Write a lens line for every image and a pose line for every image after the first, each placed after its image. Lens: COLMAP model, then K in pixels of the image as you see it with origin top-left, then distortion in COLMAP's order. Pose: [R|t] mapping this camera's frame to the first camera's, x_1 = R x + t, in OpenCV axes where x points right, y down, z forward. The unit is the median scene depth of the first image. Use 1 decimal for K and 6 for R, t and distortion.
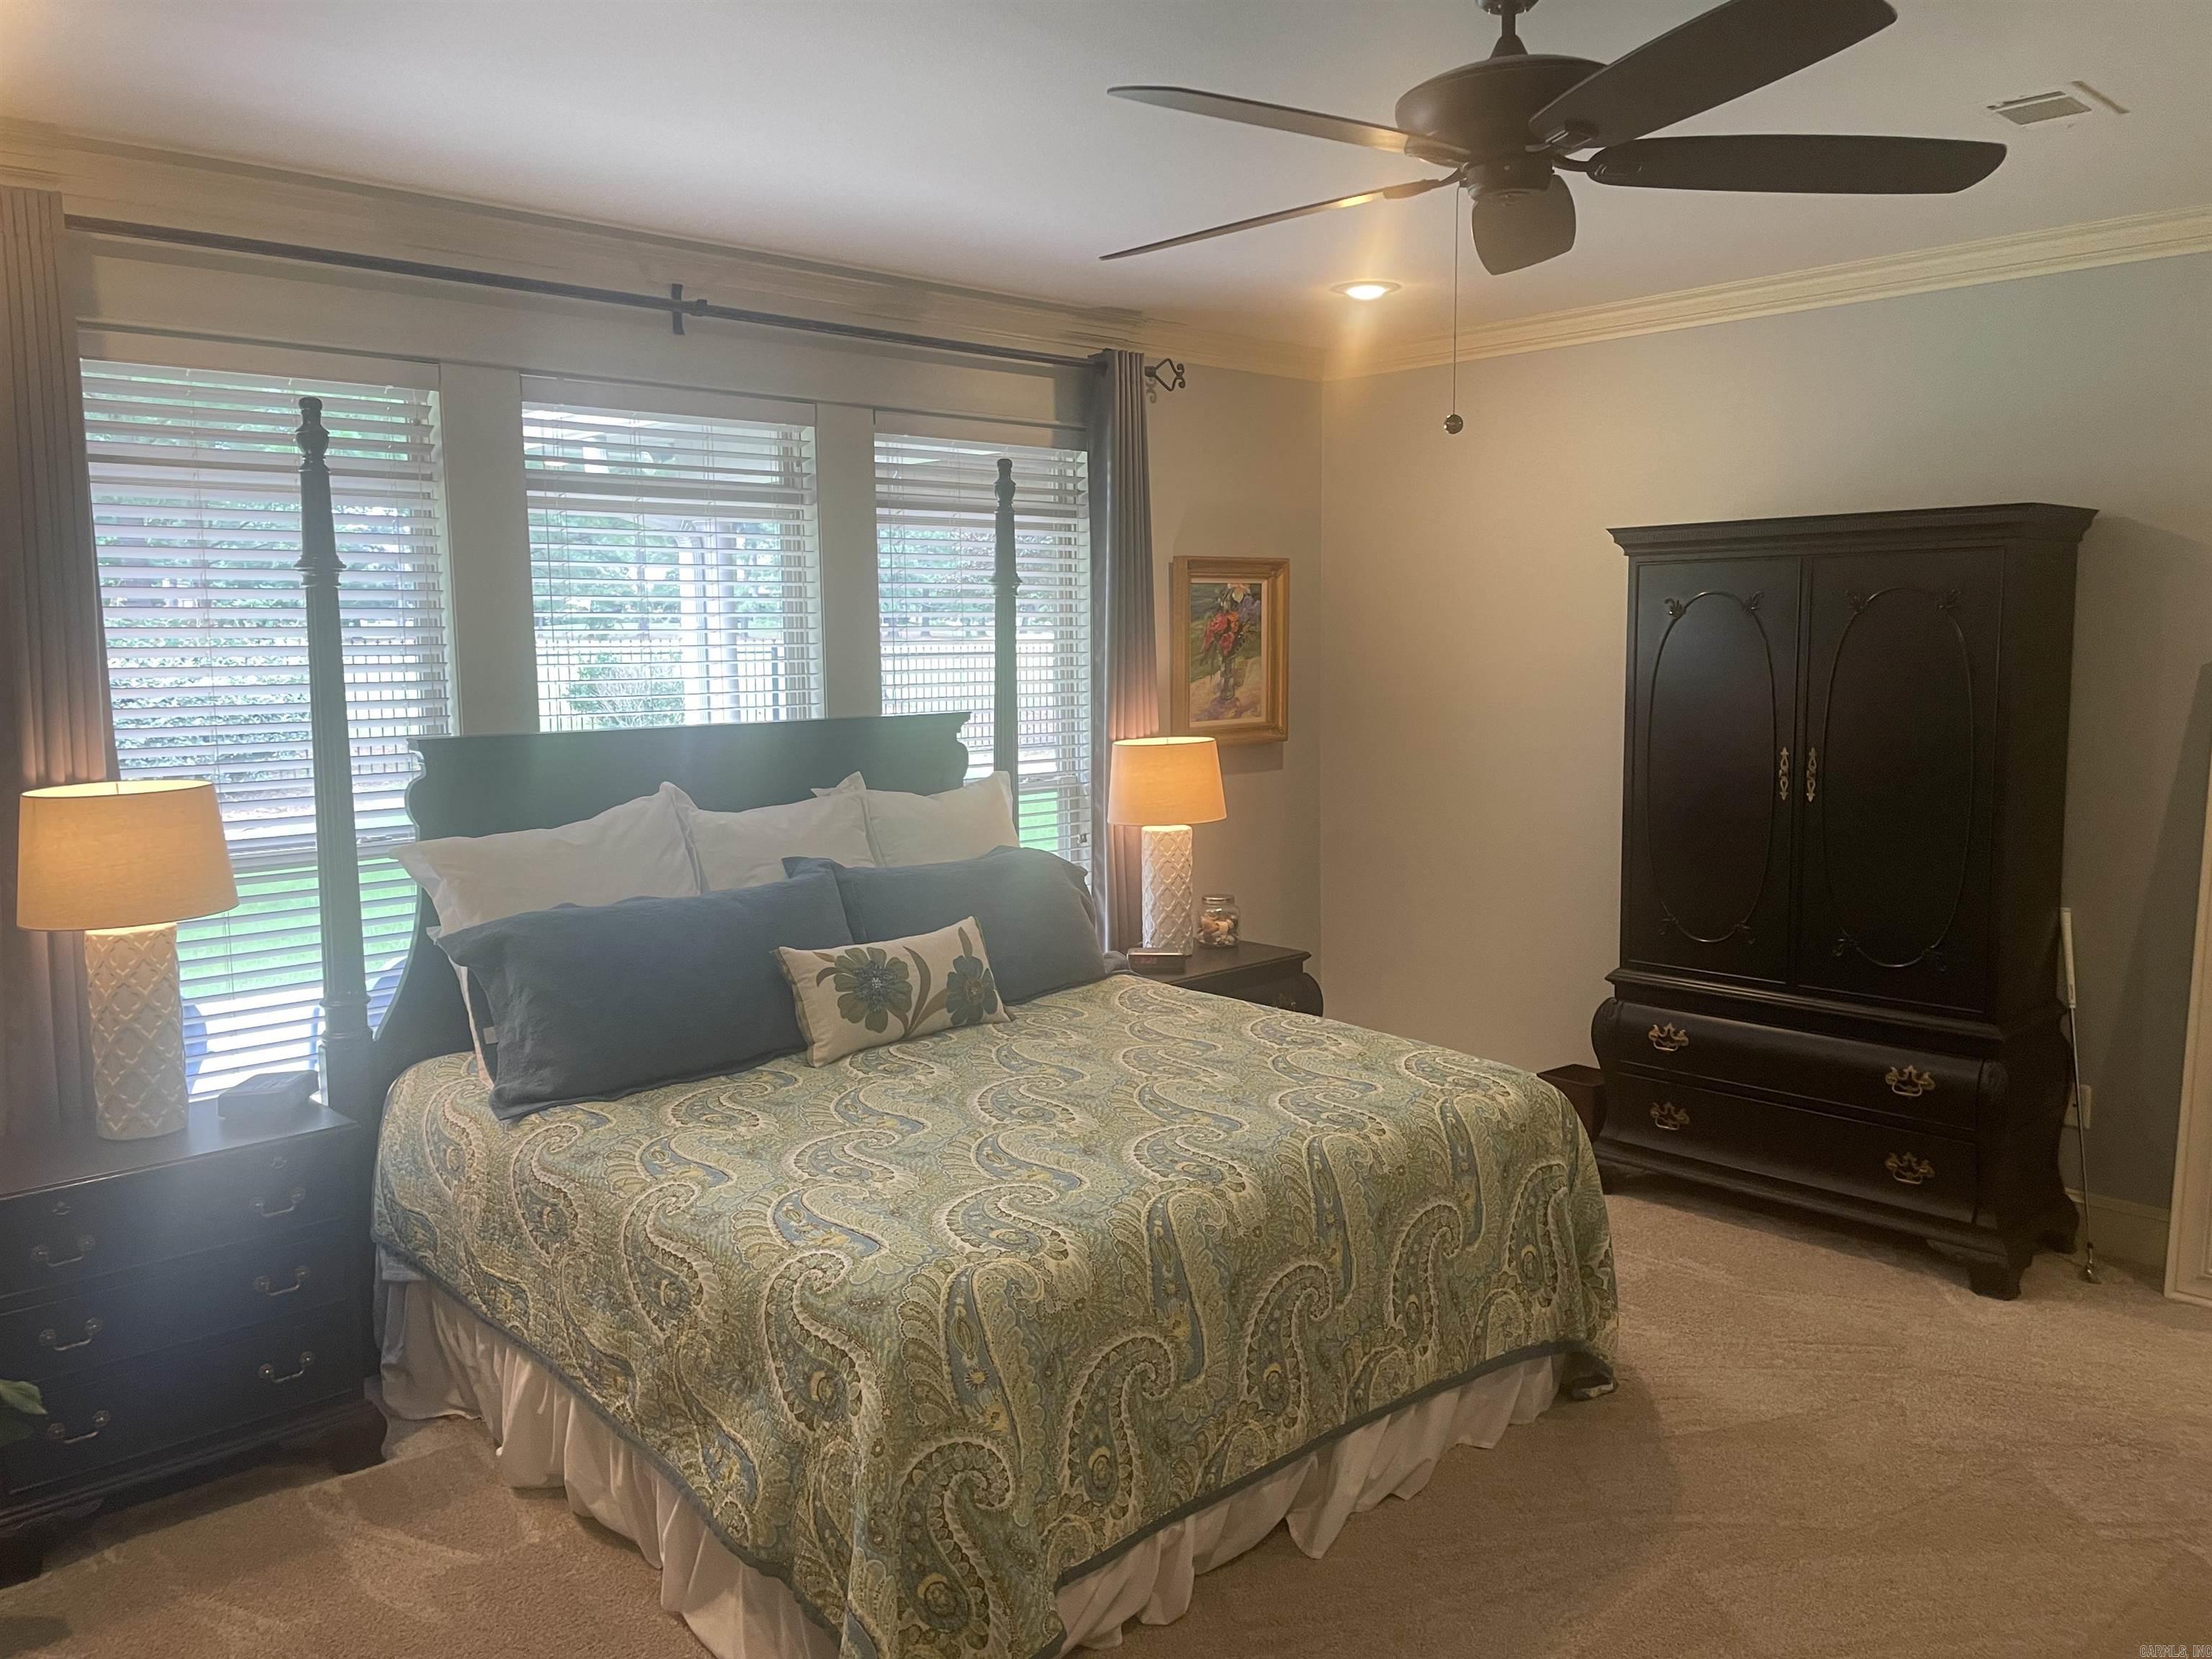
lens RADIAL K [[1637.9, 0, 1109.3], [0, 1637.9, 820.1], [0, 0, 1]] dist [0.185014, -0.230780]
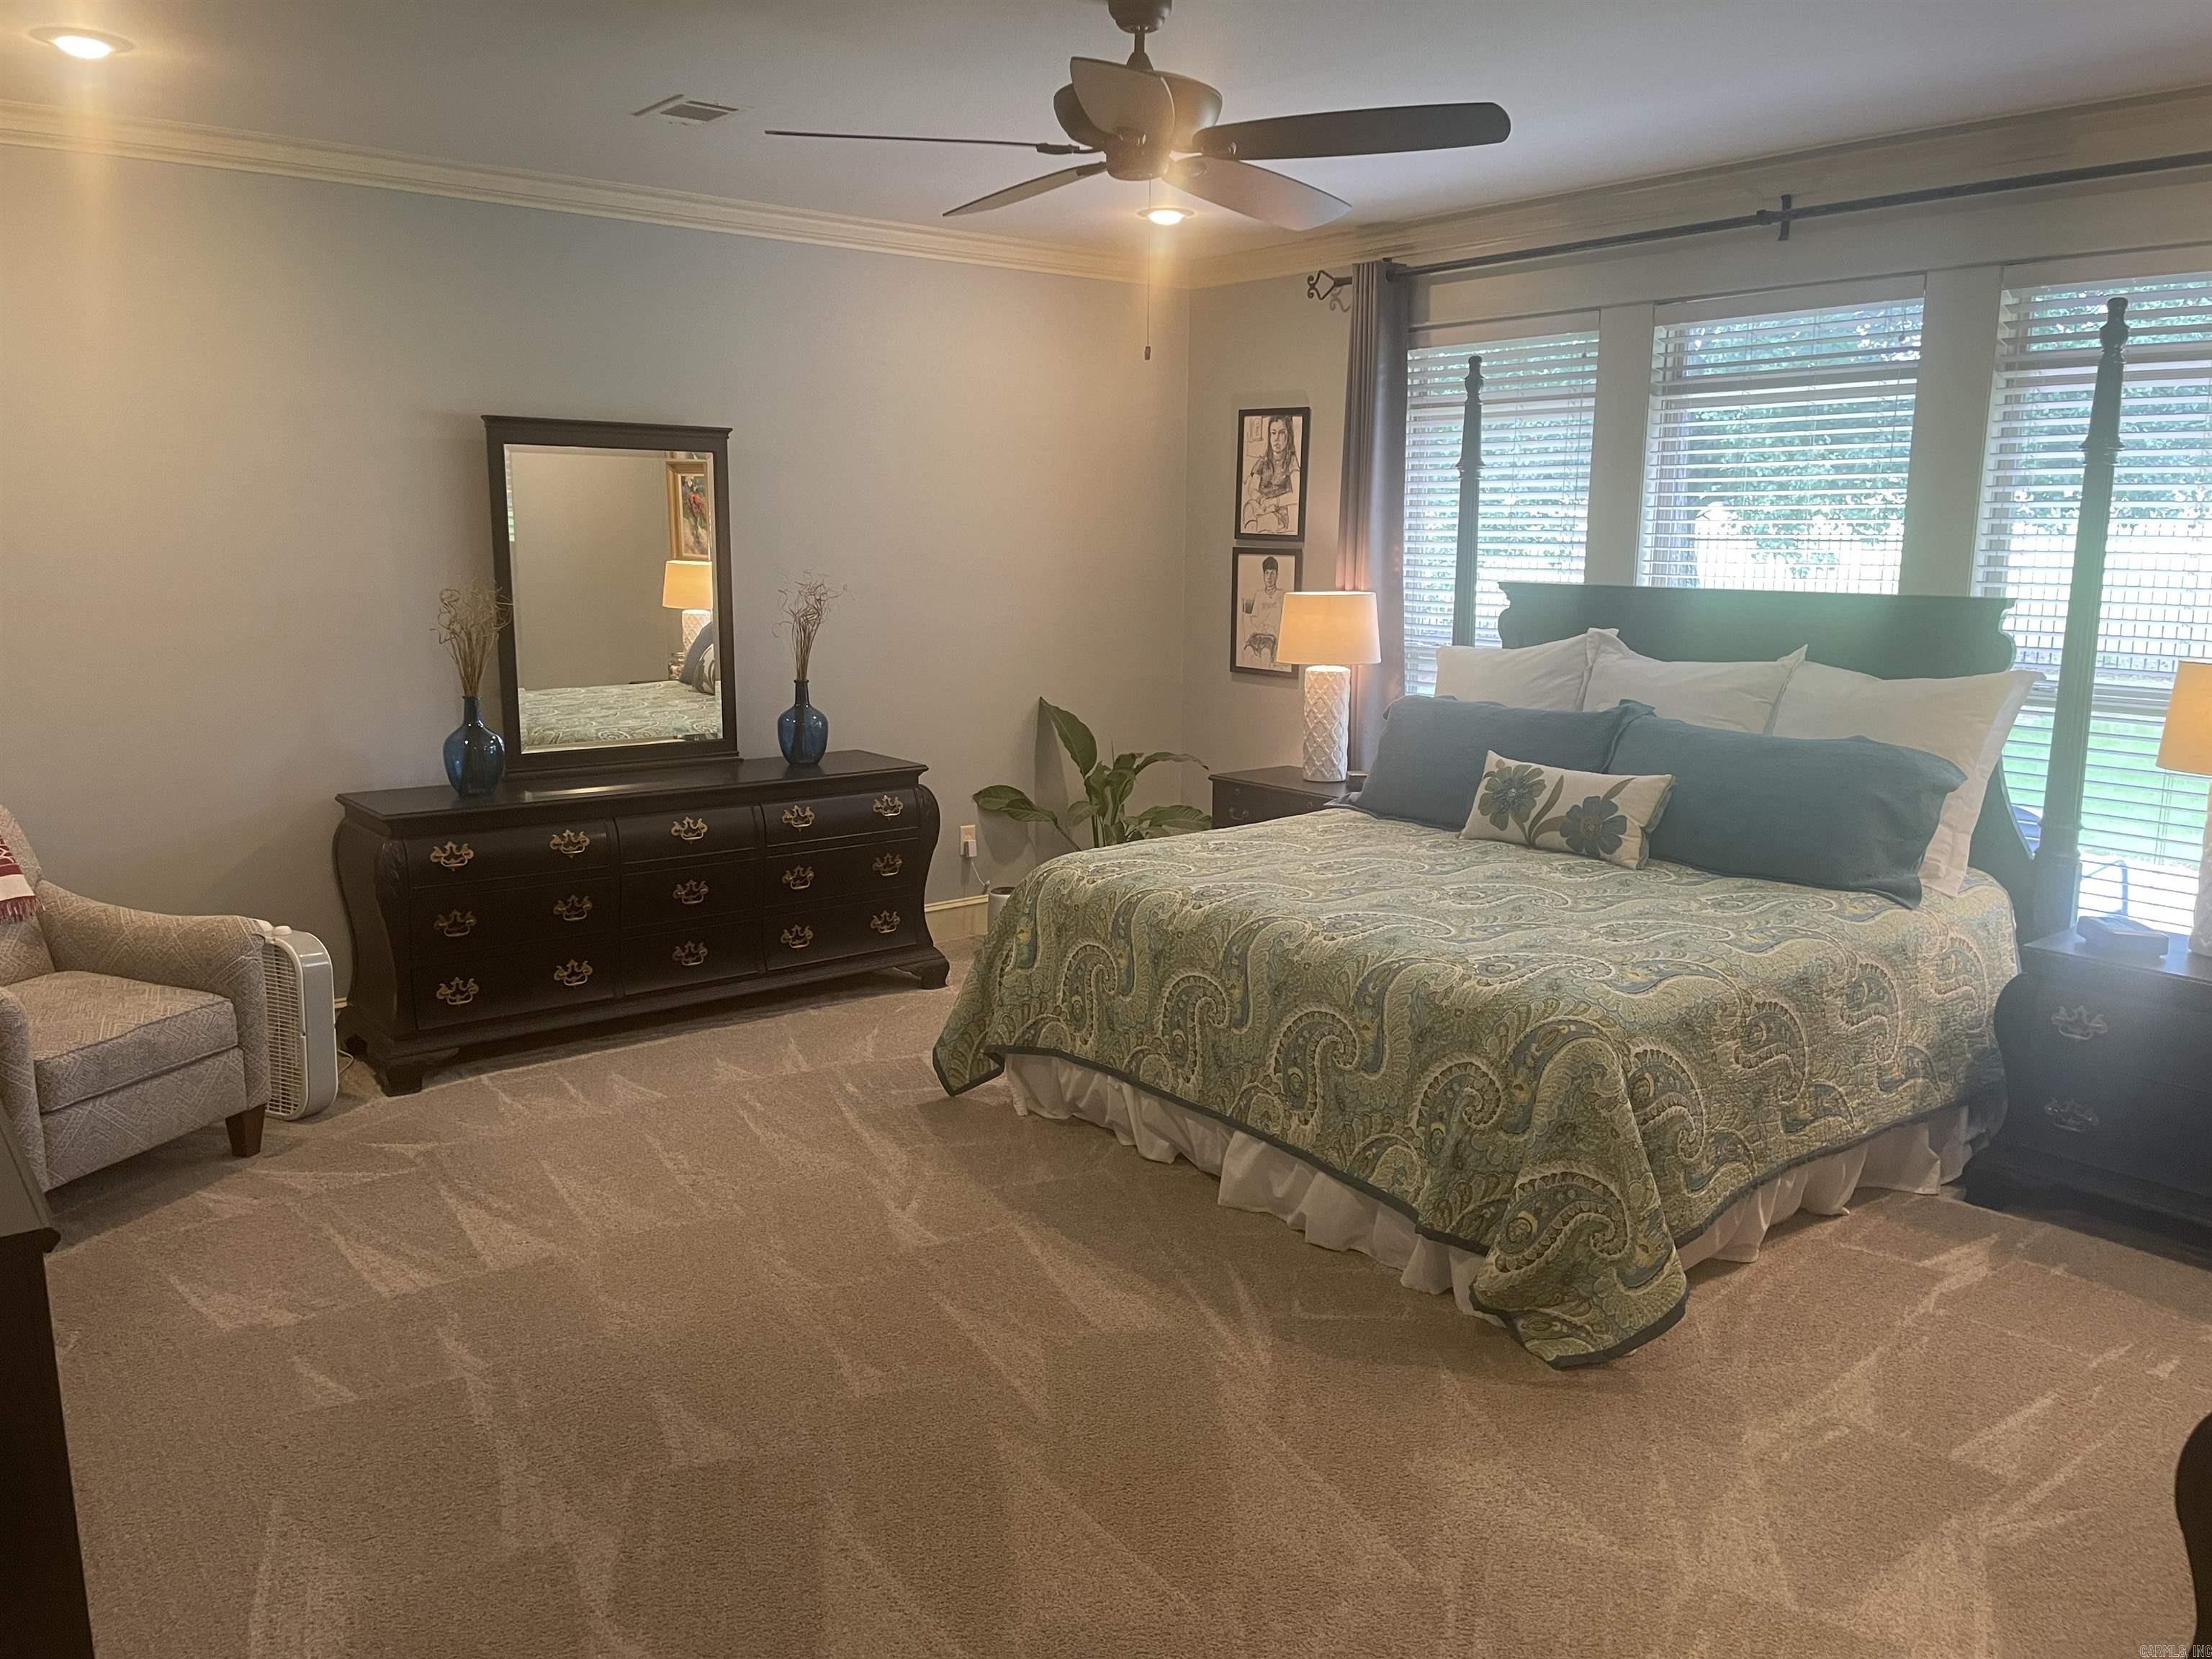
lens RADIAL K [[1668.6, 0, 1117.9], [0, 1668.6, 847.2], [0, 0, 1]] dist [0.081411, -0.101837]
pose [[-0.058981, 0.200365, -0.977944, 1.159250], [-0.126011, 0.970319, 0.206402, -0.086881], [0.990274, 0.135405, -0.031982, 0.777496]]
